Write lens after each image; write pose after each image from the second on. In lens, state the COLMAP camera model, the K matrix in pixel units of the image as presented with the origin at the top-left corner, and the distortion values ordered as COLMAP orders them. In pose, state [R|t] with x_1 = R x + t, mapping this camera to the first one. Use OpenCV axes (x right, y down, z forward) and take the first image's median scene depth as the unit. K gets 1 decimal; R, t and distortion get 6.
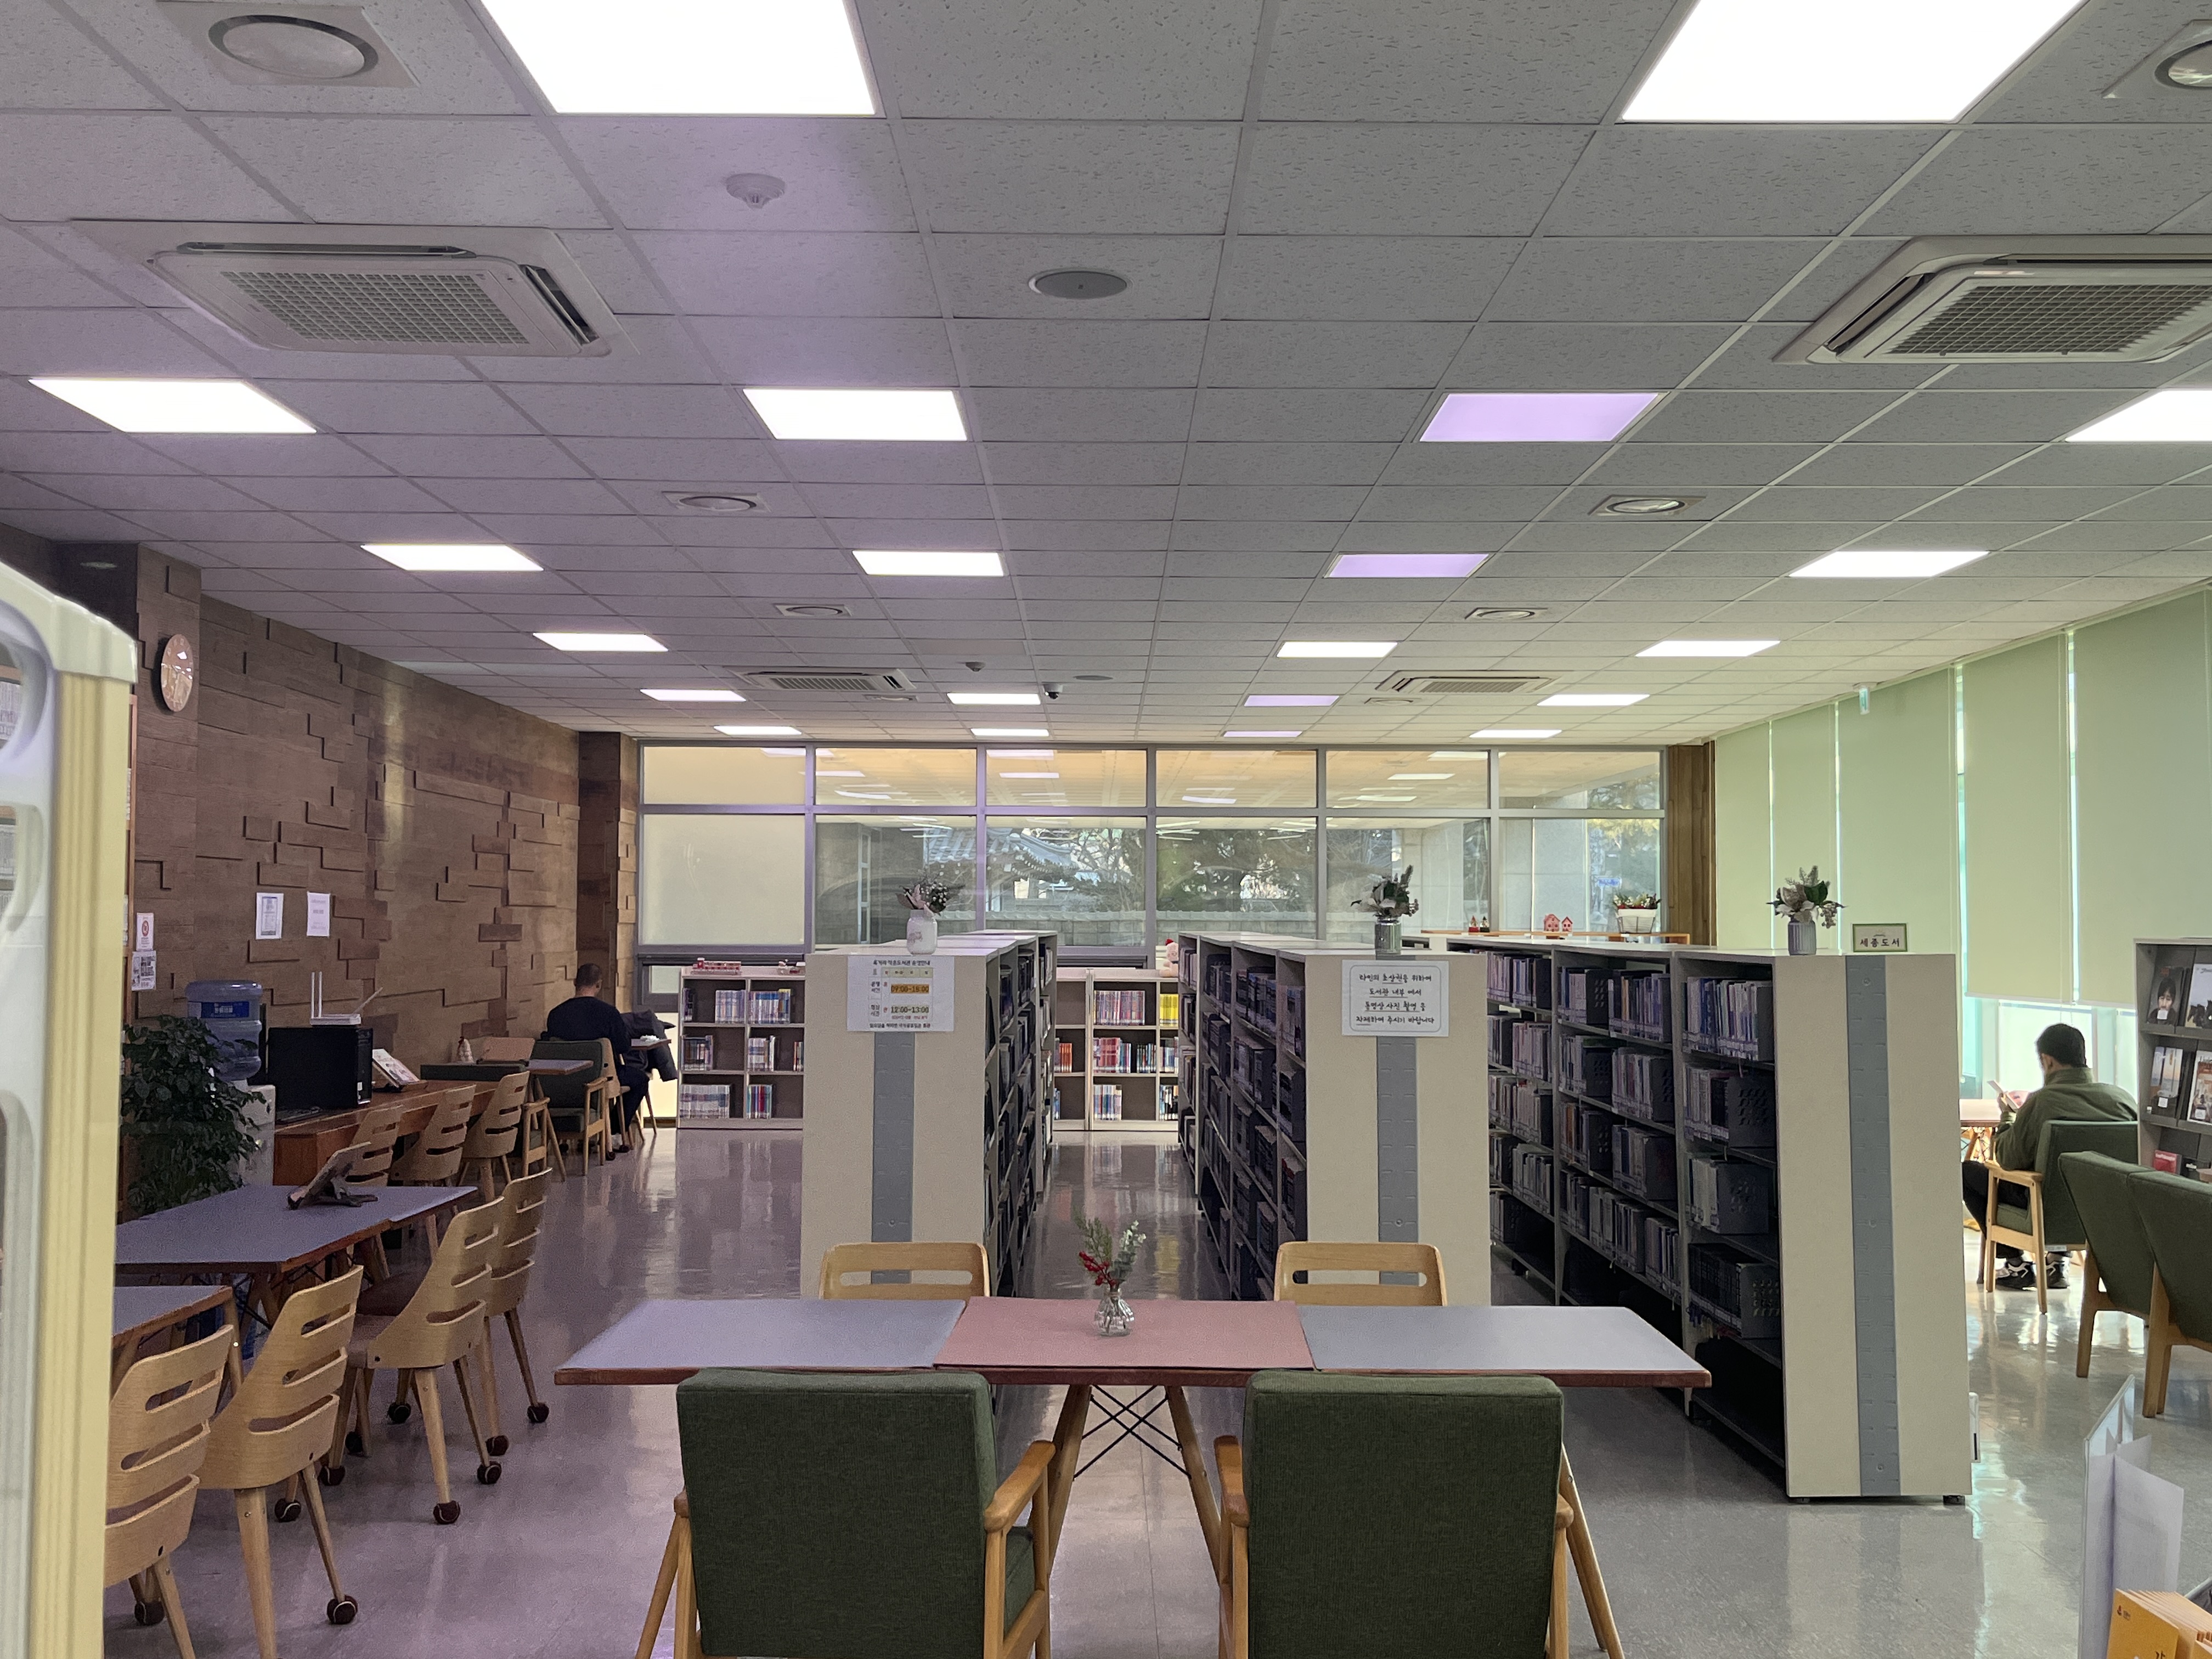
lens RADIAL K [[2133.5, 0, 1110.3], [0, 2133.5, 832.2], [0, 0, 1]] dist [0.100803, 0.000000]
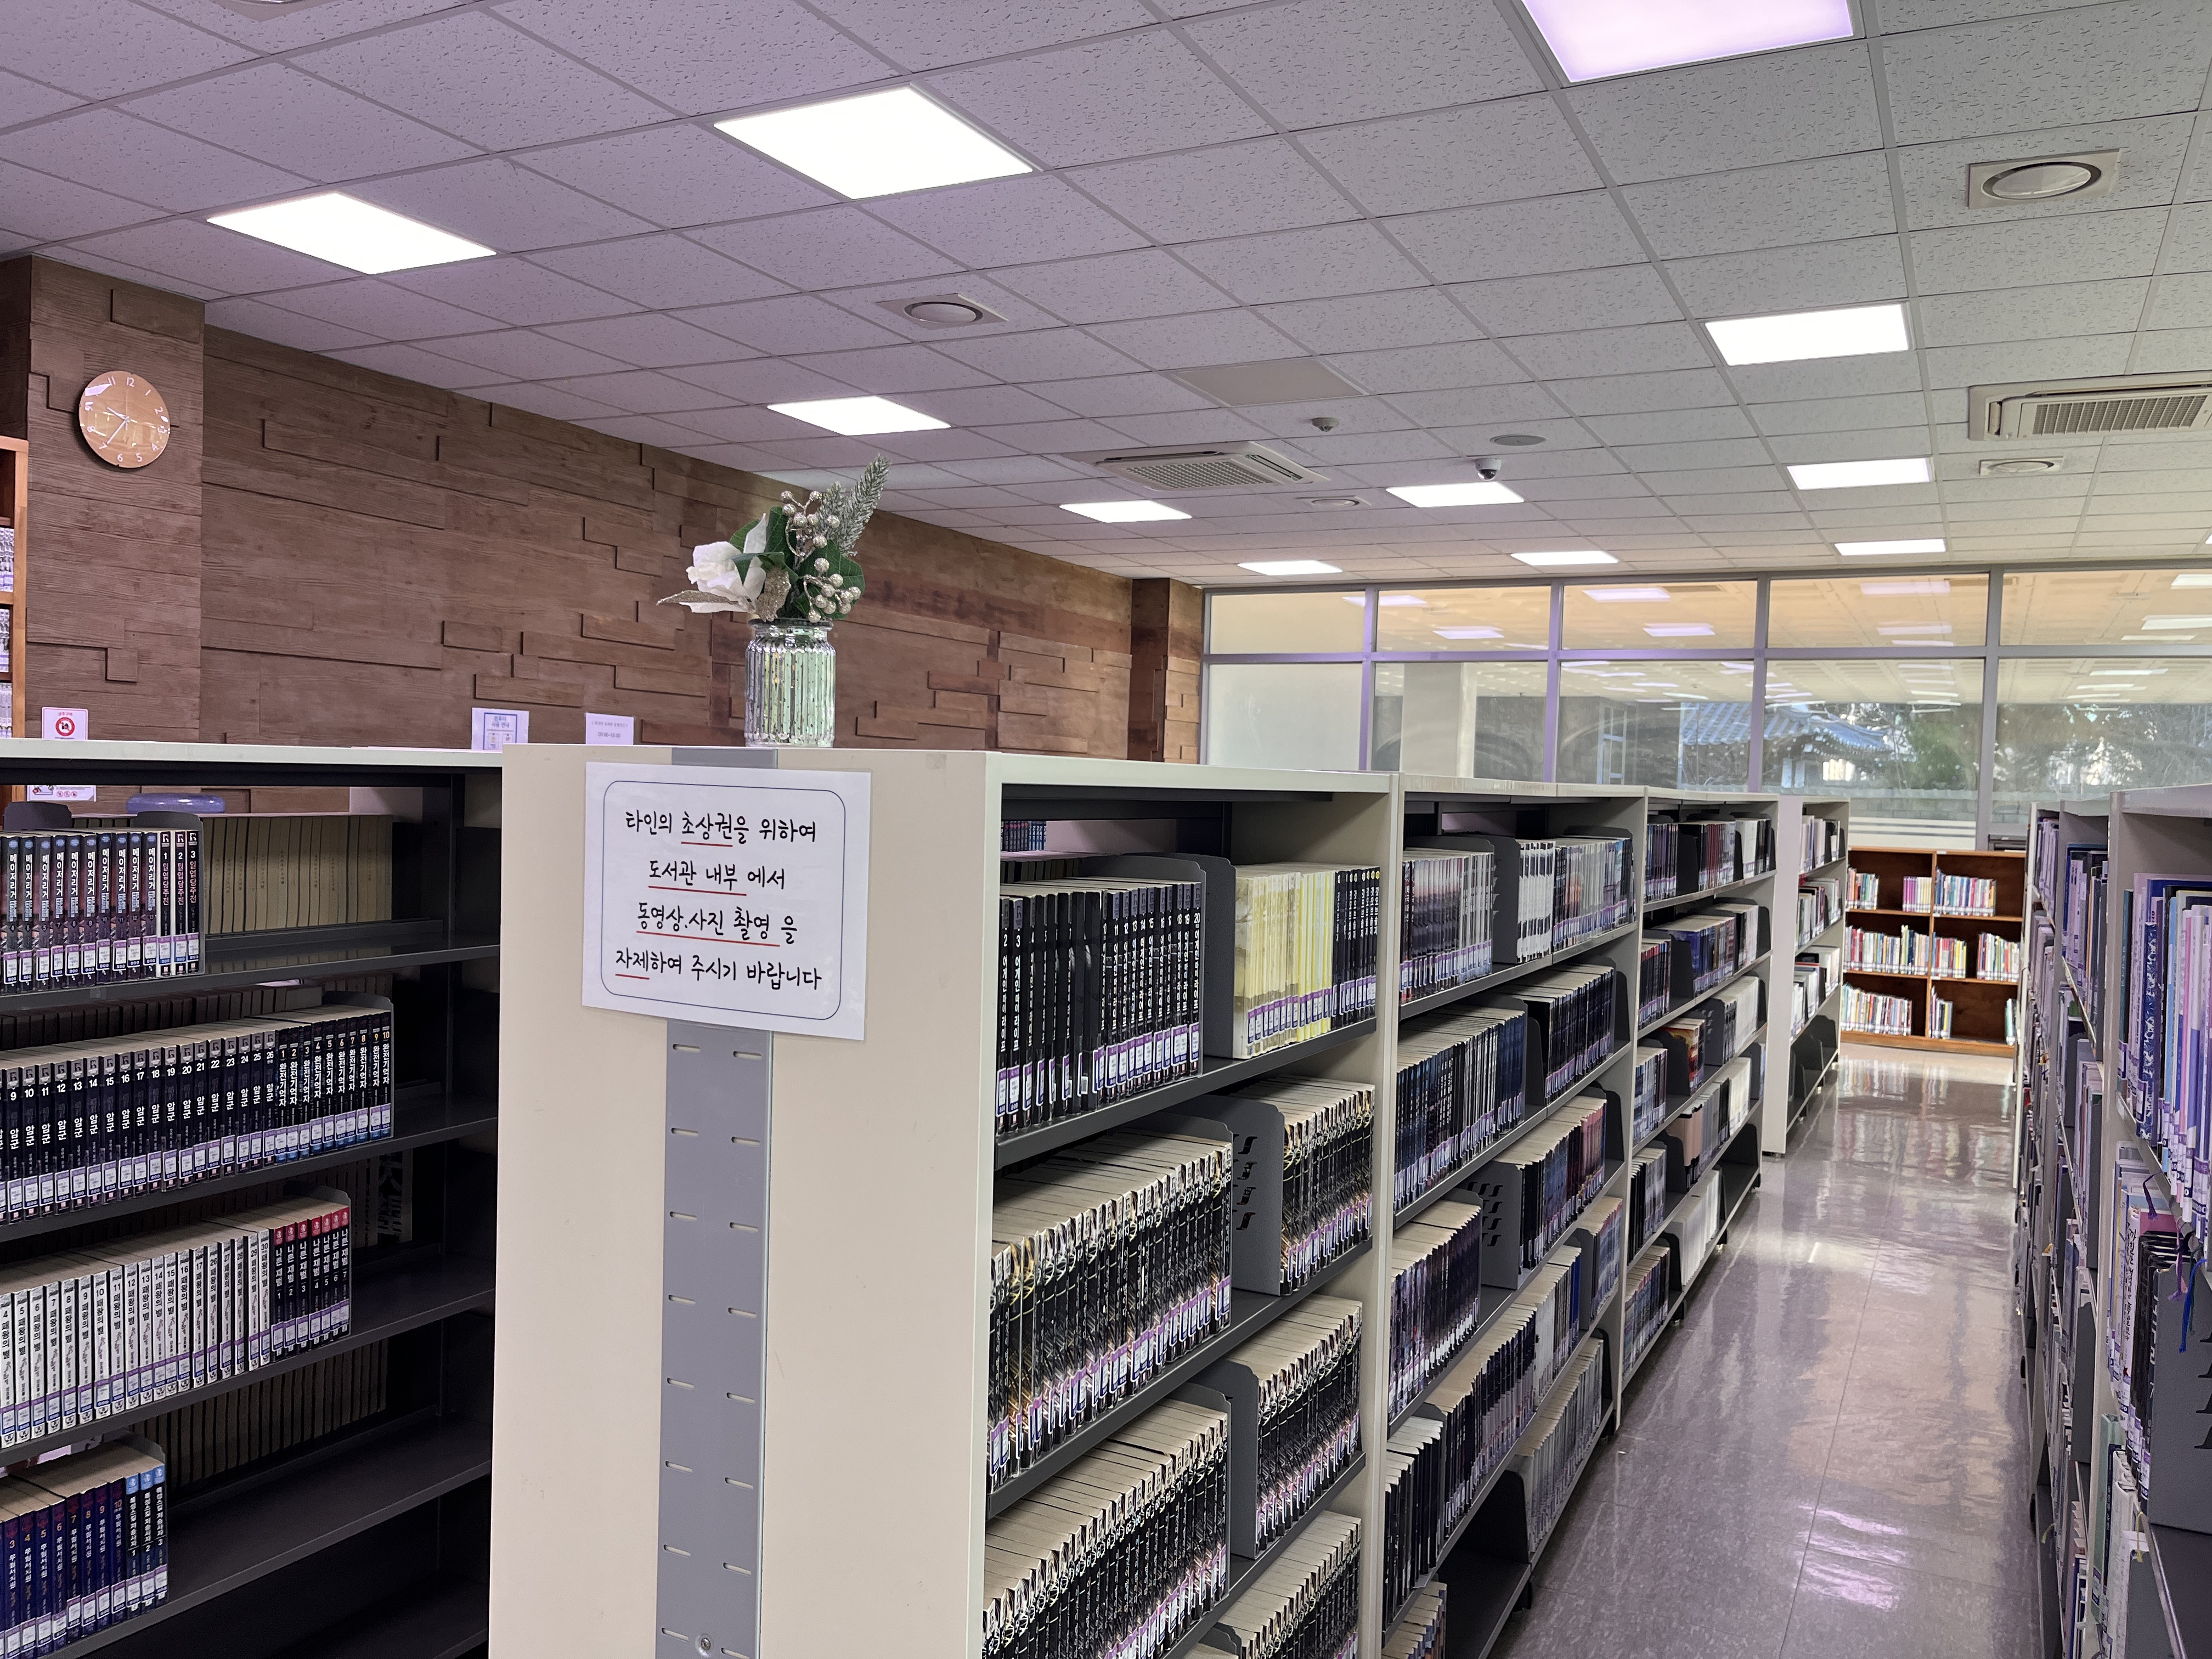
lens RADIAL K [[1685.0, 0, 1106.8], [0, 1685.0, 845.1], [0, 0, 1]] dist [0.046217, -0.001443]
pose [[0.886712, 0.039835, -0.460604, 0.117683], [-0.007210, 0.997351, 0.072375, 0.021752], [0.462267, -0.060854, 0.884650, 0.333529]]
